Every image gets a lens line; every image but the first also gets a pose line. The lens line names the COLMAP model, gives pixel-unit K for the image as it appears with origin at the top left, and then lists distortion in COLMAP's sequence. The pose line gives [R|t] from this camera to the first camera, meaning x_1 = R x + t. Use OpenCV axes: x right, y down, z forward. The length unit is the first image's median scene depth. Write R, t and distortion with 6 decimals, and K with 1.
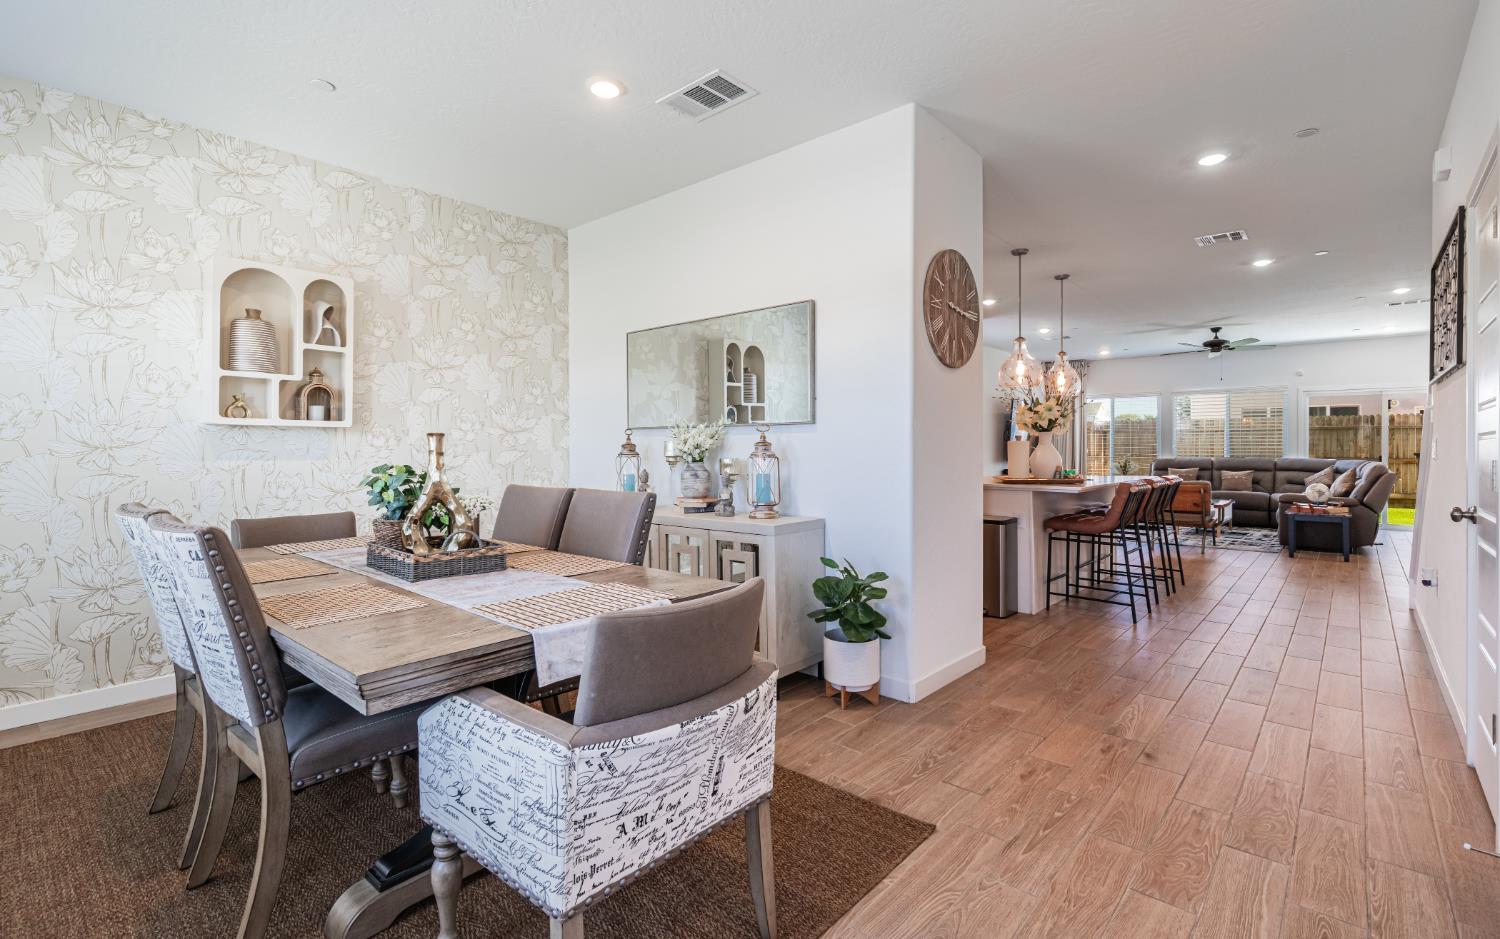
lens RADIAL K [[675.8, 0, 754.4], [0, 675.8, 447.8], [0, 0, 1]] dist [0.002287, 0.000919]
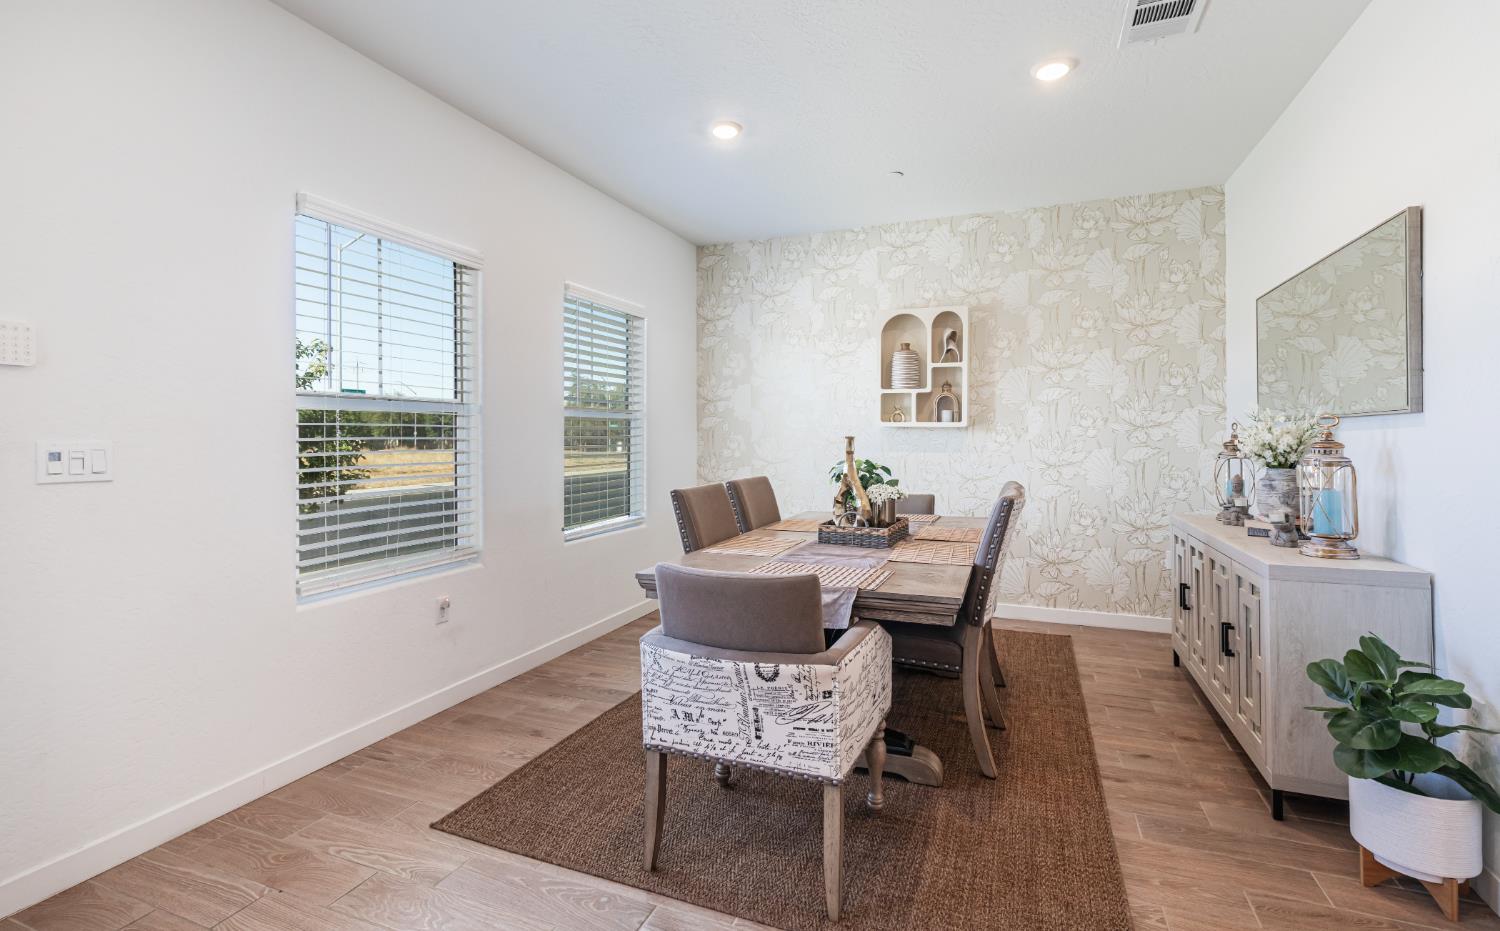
lens RADIAL K [[674.6, 0, 752.4], [0, 674.6, 436.0], [0, 0, 1]] dist [0.002760, 0.000274]
pose [[0.338649, -0.000918, -0.940912, 0.448006], [-0.000363, 0.999999, -0.001107, -0.013324], [0.940913, 0.000716, 0.338648, 0.238477]]
